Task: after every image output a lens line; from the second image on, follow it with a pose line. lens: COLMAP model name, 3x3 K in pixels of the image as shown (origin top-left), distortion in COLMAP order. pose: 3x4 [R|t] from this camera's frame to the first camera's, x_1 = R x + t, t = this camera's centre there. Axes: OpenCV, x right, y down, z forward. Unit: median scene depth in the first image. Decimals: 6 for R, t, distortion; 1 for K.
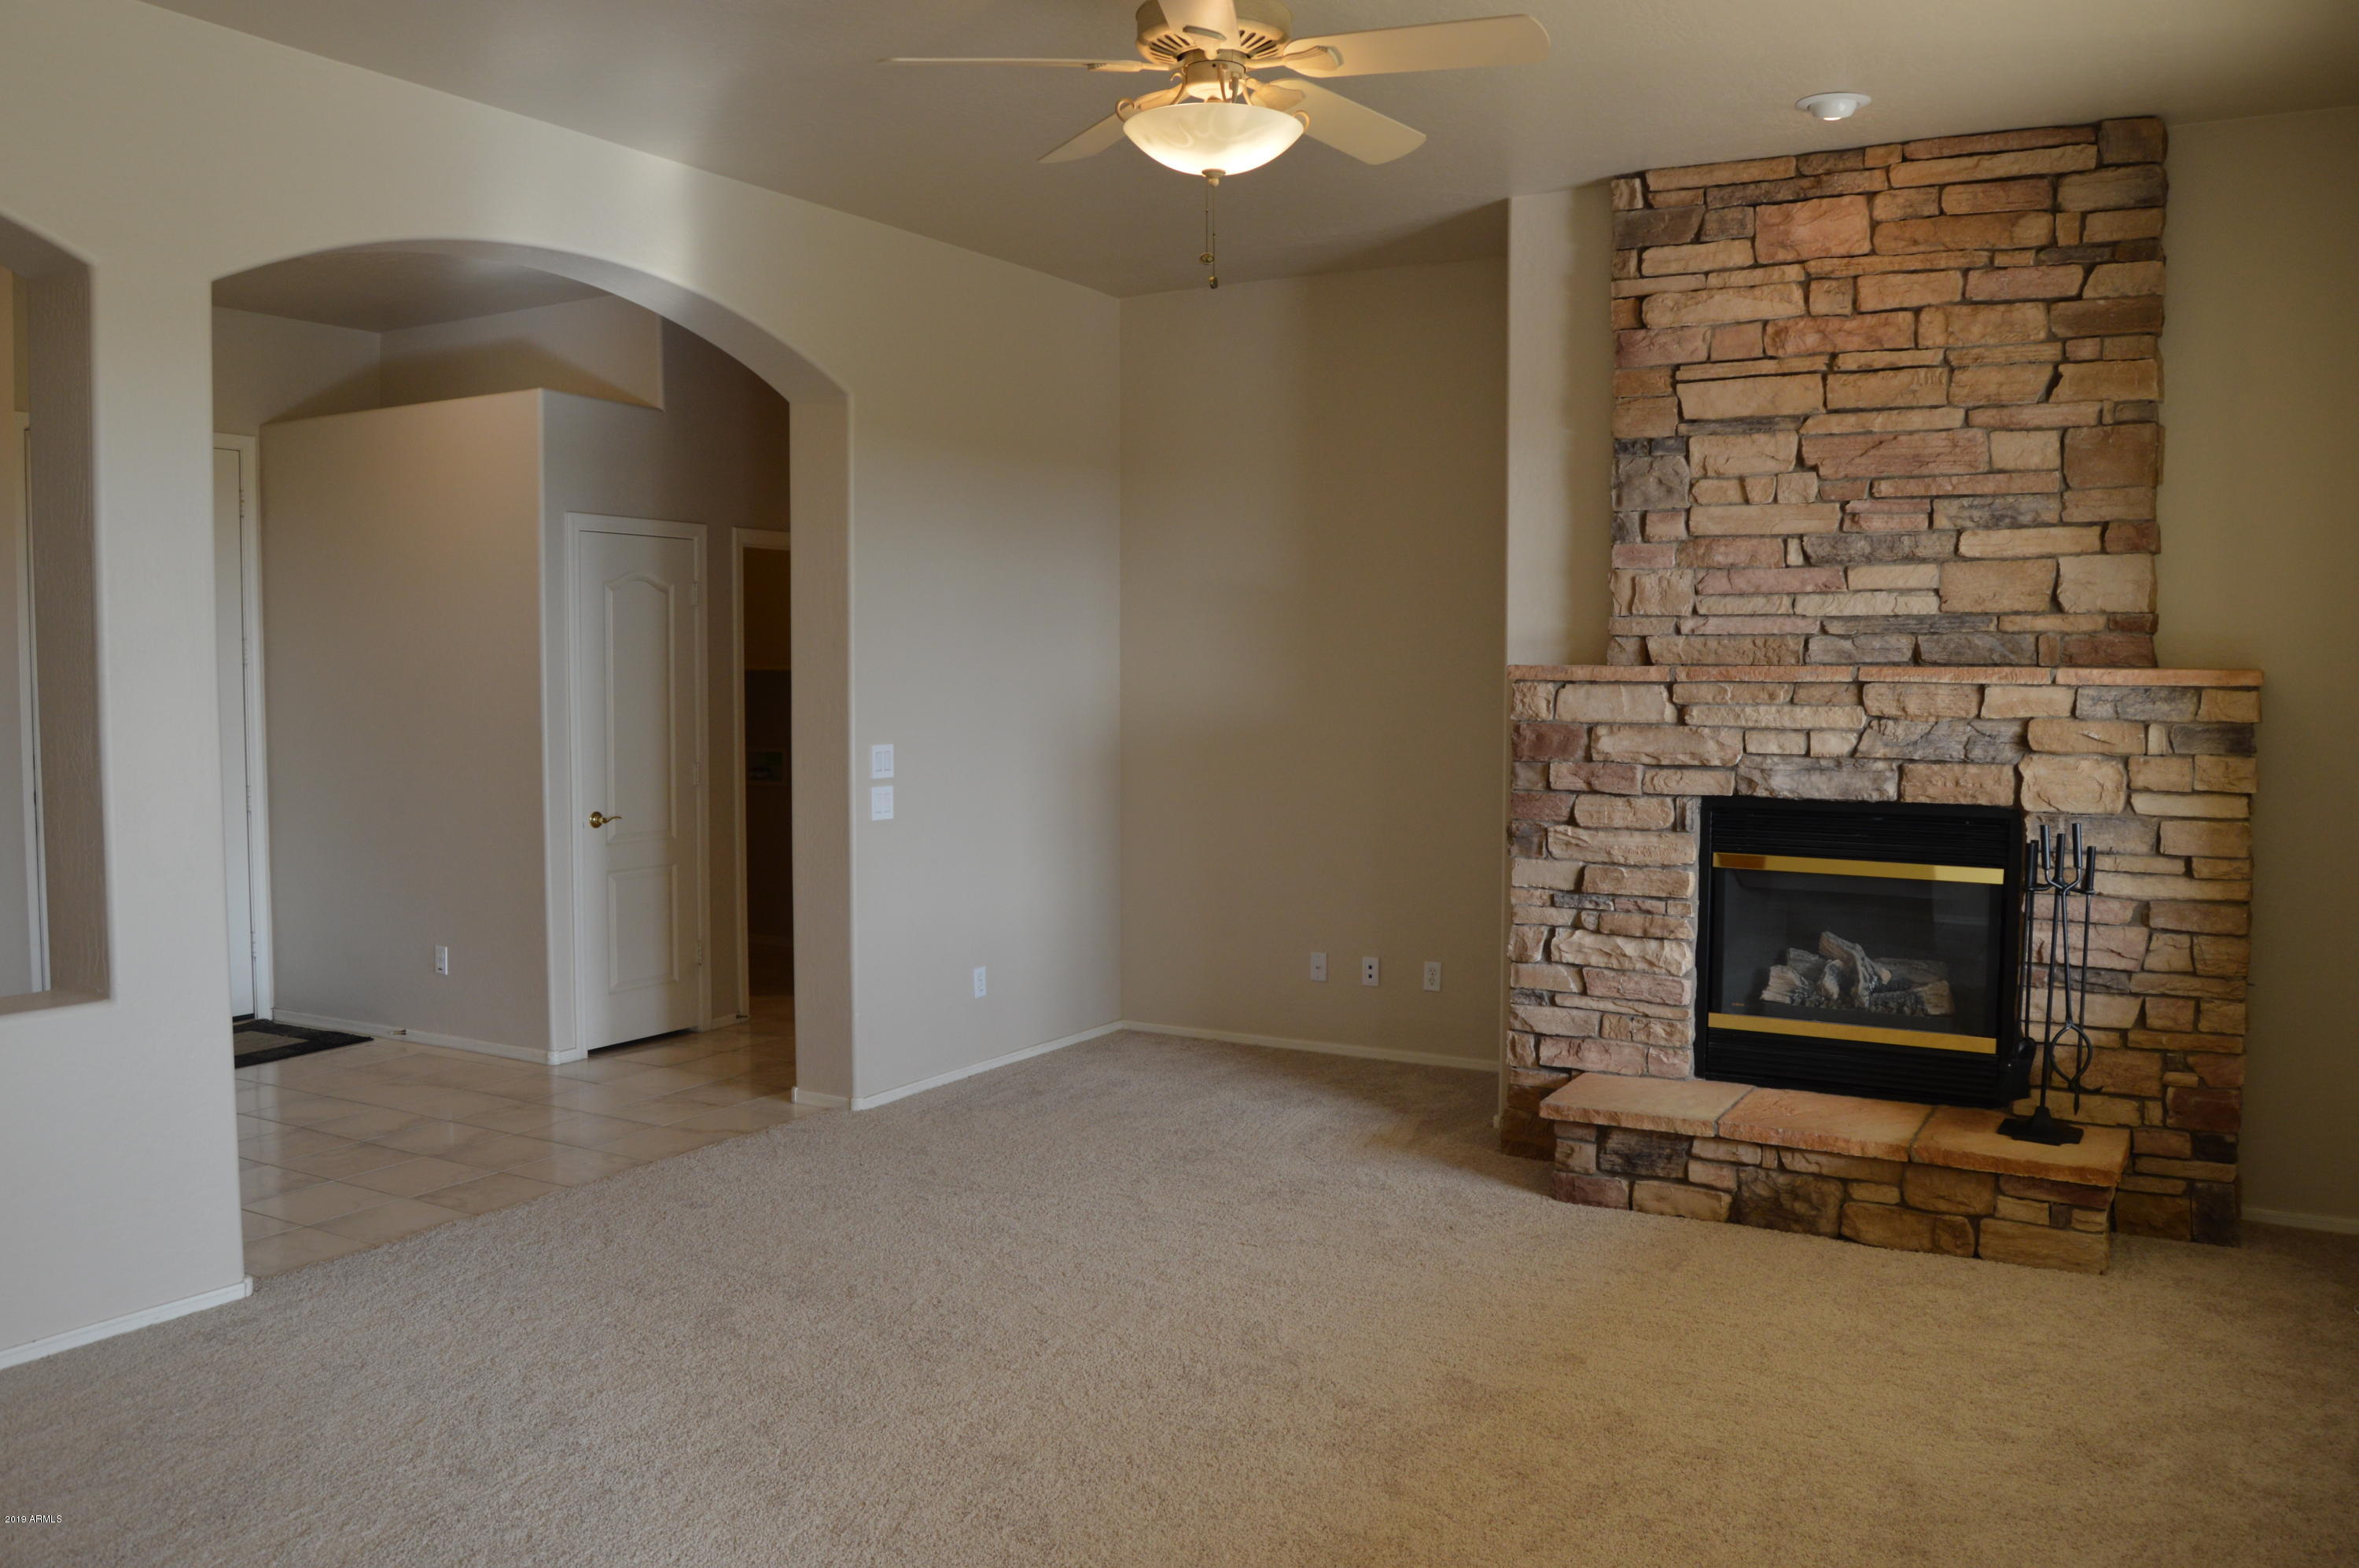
lens RADIAL K [[1875.9, 0, 1200.0], [0, 1875.9, 773.8], [0, 0, 1]] dist [-0.095696, 0.036521]
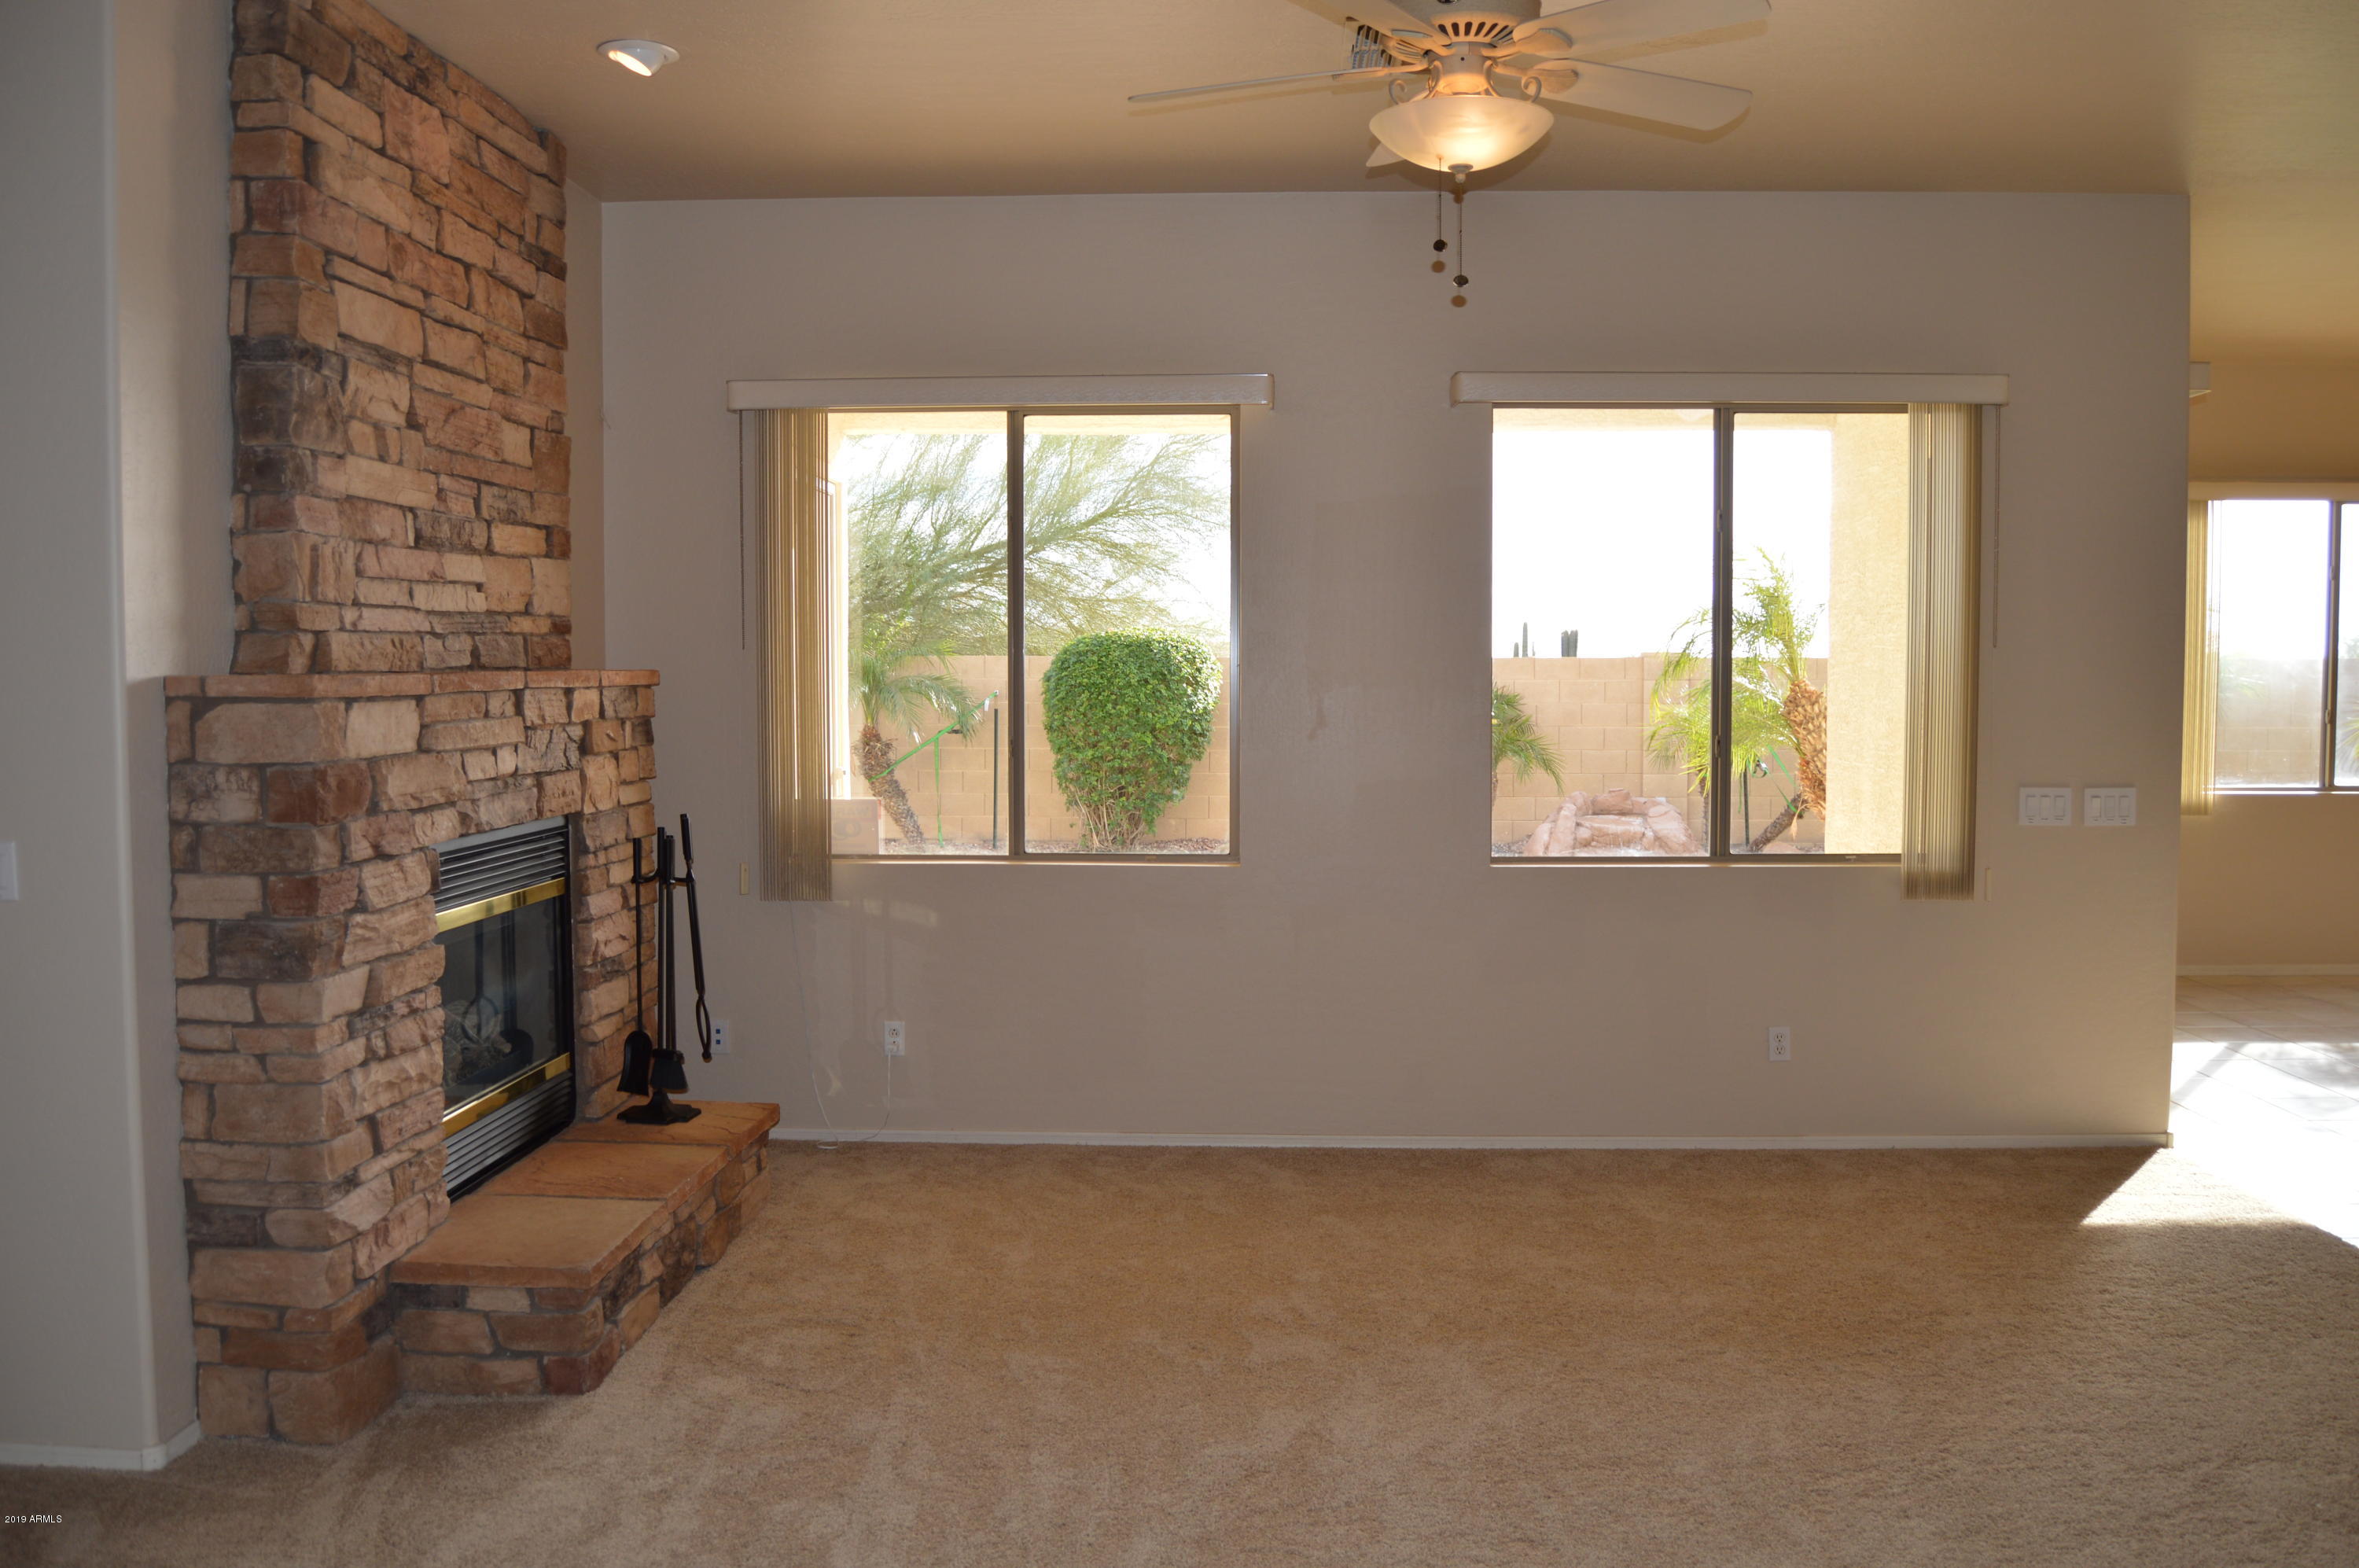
lens RADIAL K [[1875.9, 0, 1200.0], [0, 1875.9, 773.8], [0, 0, 1]] dist [-0.095696, 0.036521]
pose [[-0.459629, -0.054525, 0.886436, -0.567037], [0.053499, 0.994601, 0.088918, -0.069869], [-0.886498, 0.088293, -0.454231, 1.111785]]
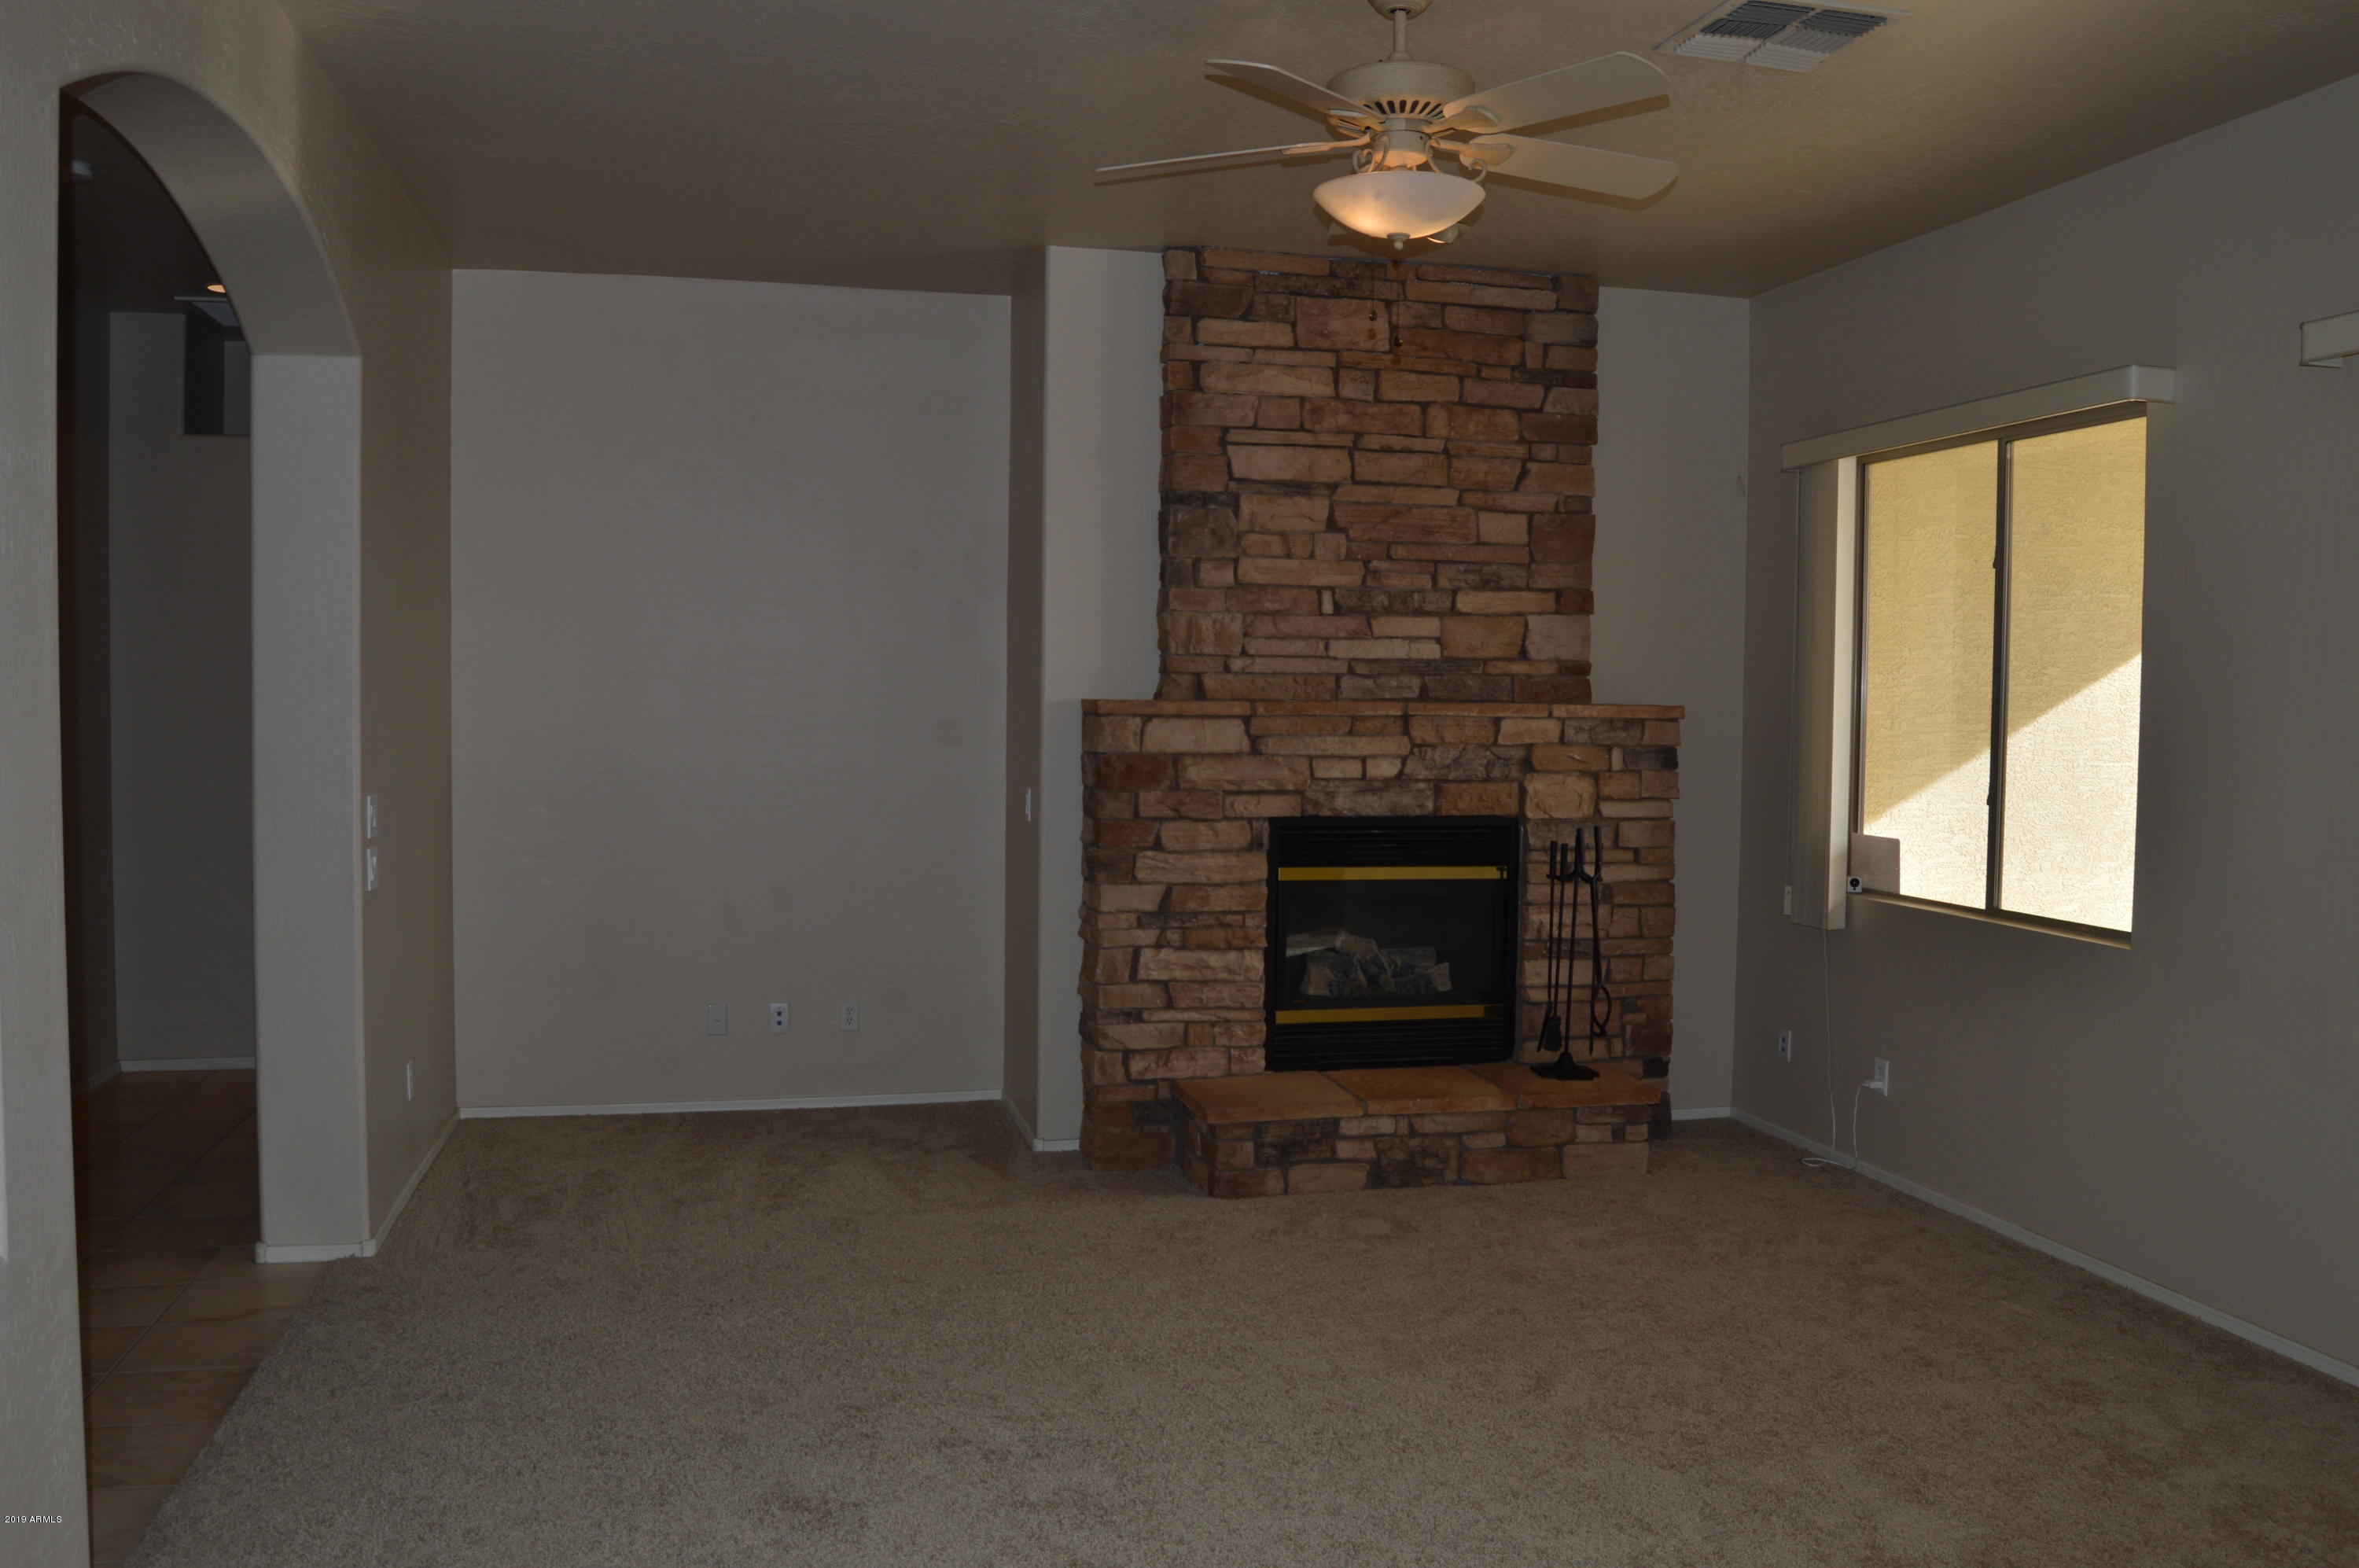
lens RADIAL K [[1875.9, 0, 1200.0], [0, 1875.9, 773.8], [0, 0, 1]] dist [-0.095696, 0.036521]
pose [[0.724432, -0.023566, 0.688944, -0.560081], [0.031502, 0.999503, 0.001064, -0.017703], [-0.688626, 0.020932, 0.724814, 0.225212]]
